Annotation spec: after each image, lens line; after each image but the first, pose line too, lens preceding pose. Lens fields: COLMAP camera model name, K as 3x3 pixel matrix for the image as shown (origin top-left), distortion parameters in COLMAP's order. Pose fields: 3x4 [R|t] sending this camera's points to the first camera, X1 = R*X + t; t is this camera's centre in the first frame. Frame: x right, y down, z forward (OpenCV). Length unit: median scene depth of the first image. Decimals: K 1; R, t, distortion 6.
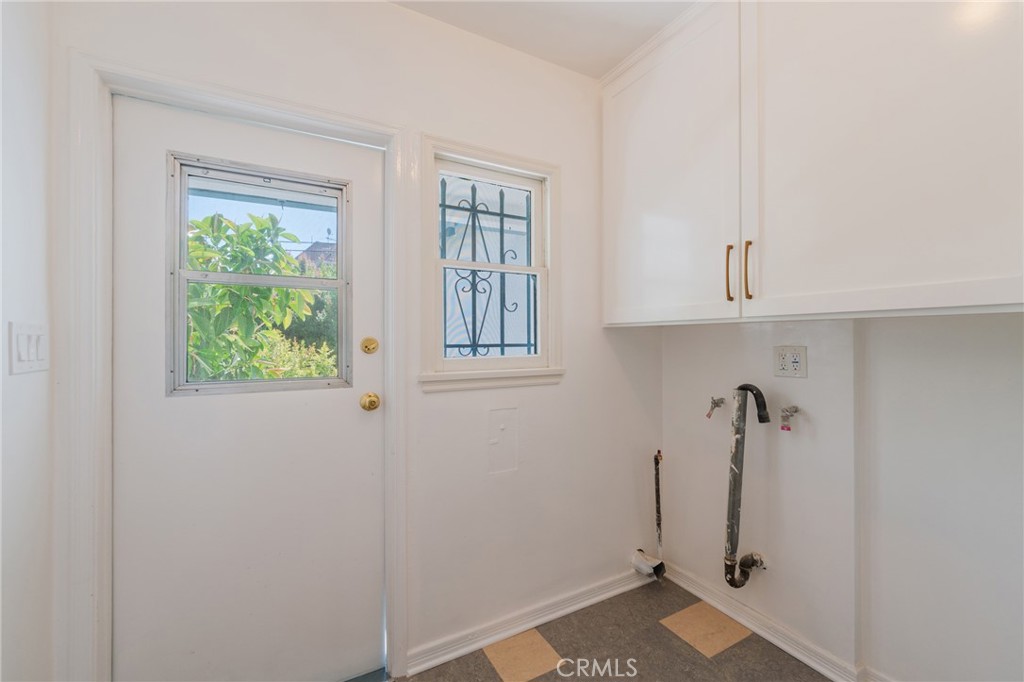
lens RADIAL K [[416.2, 0, 516.6], [0, 416.2, 338.8], [0, 0, 1]] dist [0.000898, -0.000082]
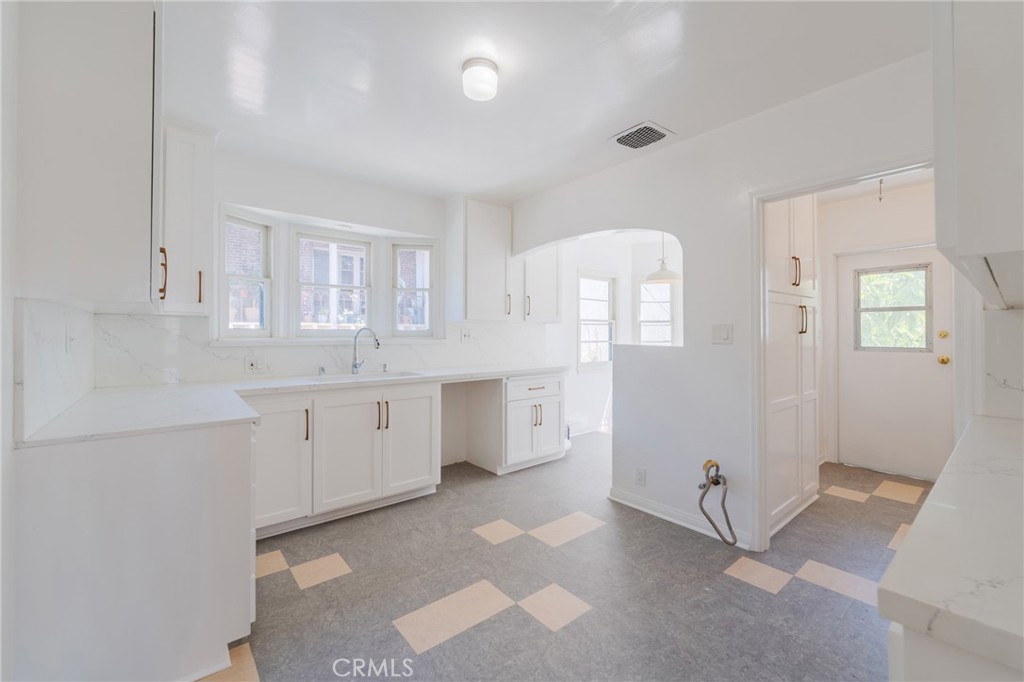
lens RADIAL K [[416.2, 0, 511.7], [0, 416.2, 334.4], [0, 0, 1]] dist [0.000898, -0.000082]
pose [[0.168348, 0.010538, -0.985671, 1.222468], [0.000586, 0.999942, 0.010790, -0.008791], [0.985727, -0.002394, 0.168332, -1.384377]]
